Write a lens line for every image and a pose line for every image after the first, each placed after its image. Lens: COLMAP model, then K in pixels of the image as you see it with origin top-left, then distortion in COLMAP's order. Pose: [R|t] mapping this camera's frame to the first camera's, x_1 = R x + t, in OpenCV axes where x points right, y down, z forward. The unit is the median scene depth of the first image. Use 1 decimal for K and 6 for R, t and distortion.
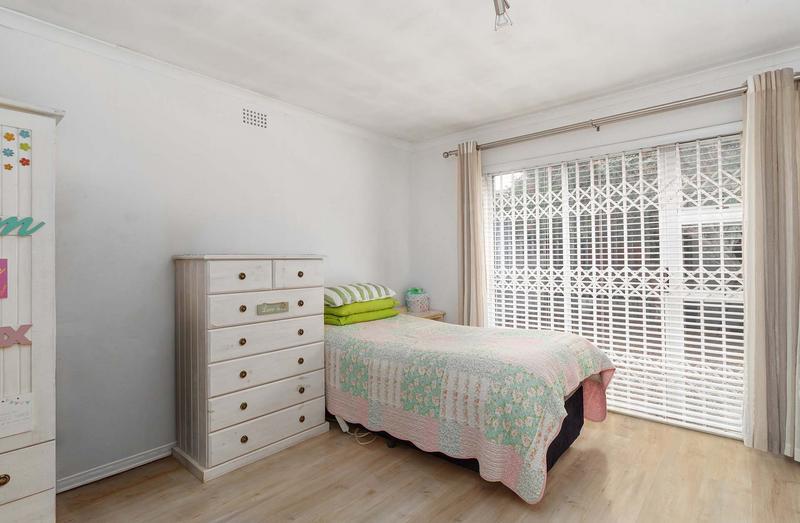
lens RADIAL K [[413.3, 0, 405.5], [0, 413.3, 262.8], [0, 0, 1]] dist [0.017012, -0.002292]
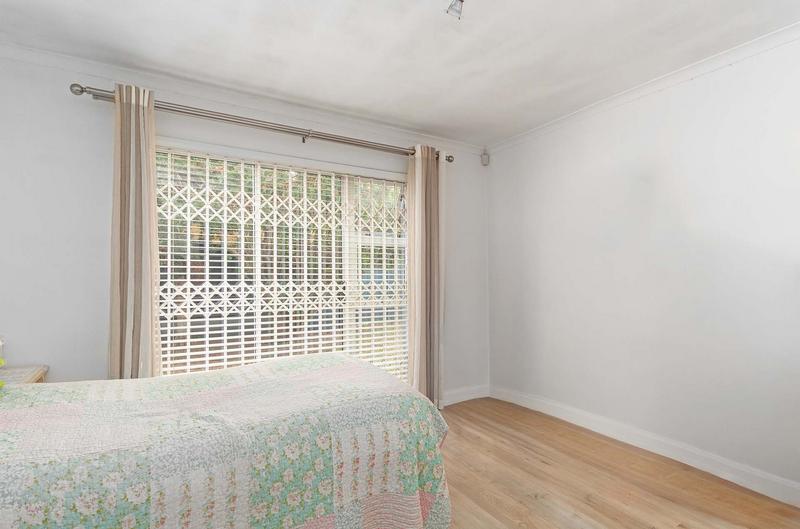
lens RADIAL K [[413.3, 0, 404.8], [0, 413.3, 258.5], [0, 0, 1]] dist [0.017012, -0.002292]
pose [[0.292791, 0.044126, 0.955158, -0.376449], [0.001076, 0.998919, -0.046478, 0.001254], [-0.956176, 0.014637, 0.292427, 0.480008]]
